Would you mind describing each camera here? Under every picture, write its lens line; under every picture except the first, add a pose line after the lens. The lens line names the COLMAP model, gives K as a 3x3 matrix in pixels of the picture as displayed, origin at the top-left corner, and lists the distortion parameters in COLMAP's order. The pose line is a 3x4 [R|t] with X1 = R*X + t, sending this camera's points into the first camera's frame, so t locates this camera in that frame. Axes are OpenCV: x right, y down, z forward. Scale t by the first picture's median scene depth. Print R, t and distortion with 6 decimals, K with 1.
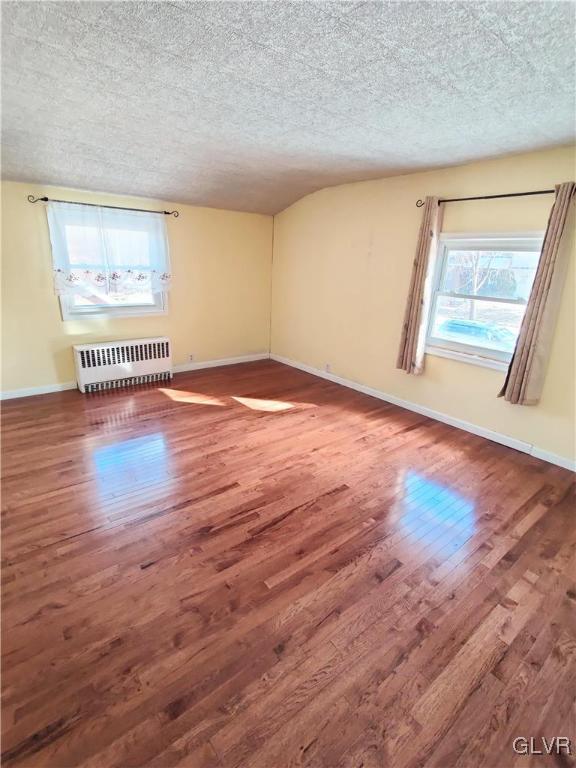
lens RADIAL K [[375.1, 0, 288.6], [0, 375.1, 382.3], [0, 0, 1]] dist [0.003124, 0.000867]
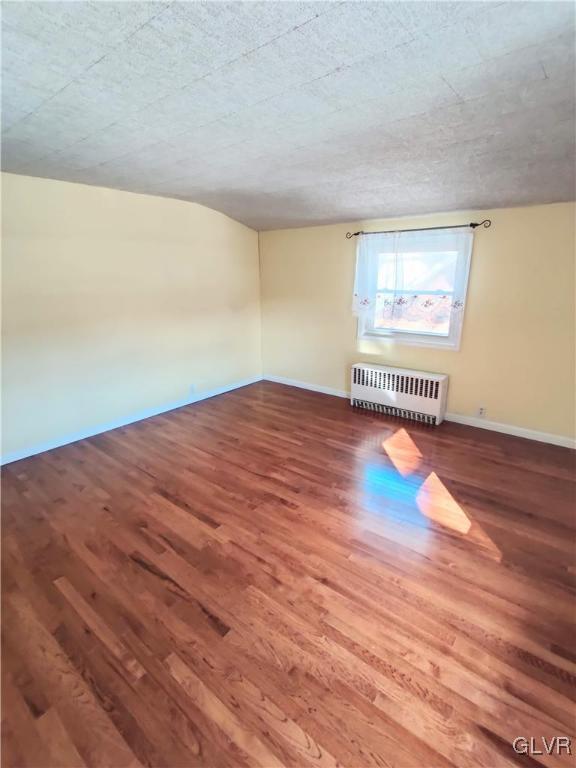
lens RADIAL K [[375.1, 0, 288.6], [0, 375.1, 382.3], [0, 0, 1]] dist [0.003124, 0.000867]
pose [[0.208966, 0.236894, -0.948796, 0.576085], [-0.284020, 0.943097, 0.172918, -0.226824], [0.935770, 0.233344, 0.264358, 0.693322]]
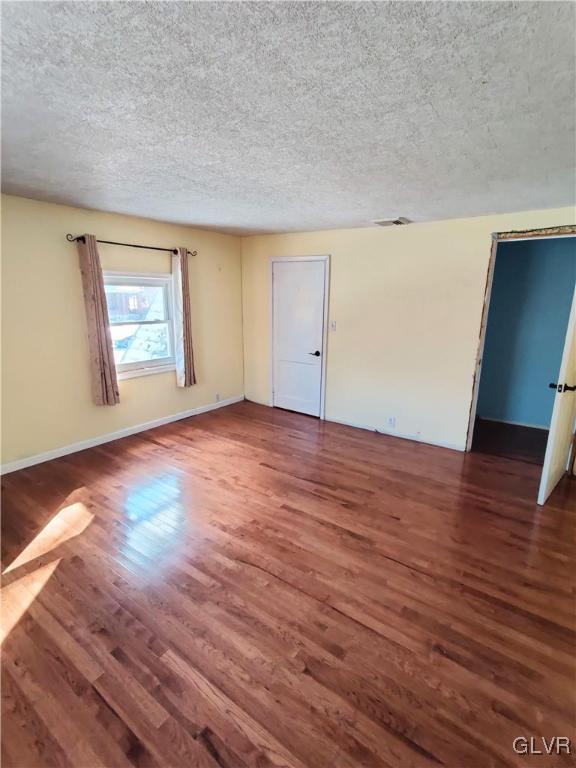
lens RADIAL K [[378.6, 0, 287.0], [0, 378.6, 382.6], [0, 0, 1]] dist [0.004616, 0.002442]
pose [[-0.258694, -0.261671, 0.929842, -0.890812], [0.278835, 0.901404, 0.331244, -0.345810], [-0.924840, 0.344963, -0.160224, 0.863711]]
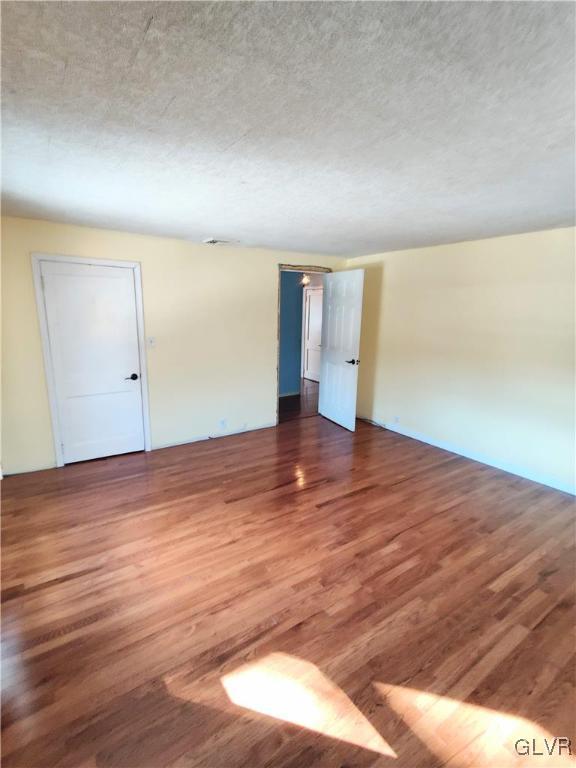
lens RADIAL K [[375.1, 0, 288.6], [0, 375.1, 382.3], [0, 0, 1]] dist [0.003124, 0.000867]
pose [[-0.995348, -0.072184, 0.063804, -0.077872], [-0.030975, 0.866889, 0.497538, -0.546063], [-0.091225, 0.493247, -0.865092, 1.526582]]
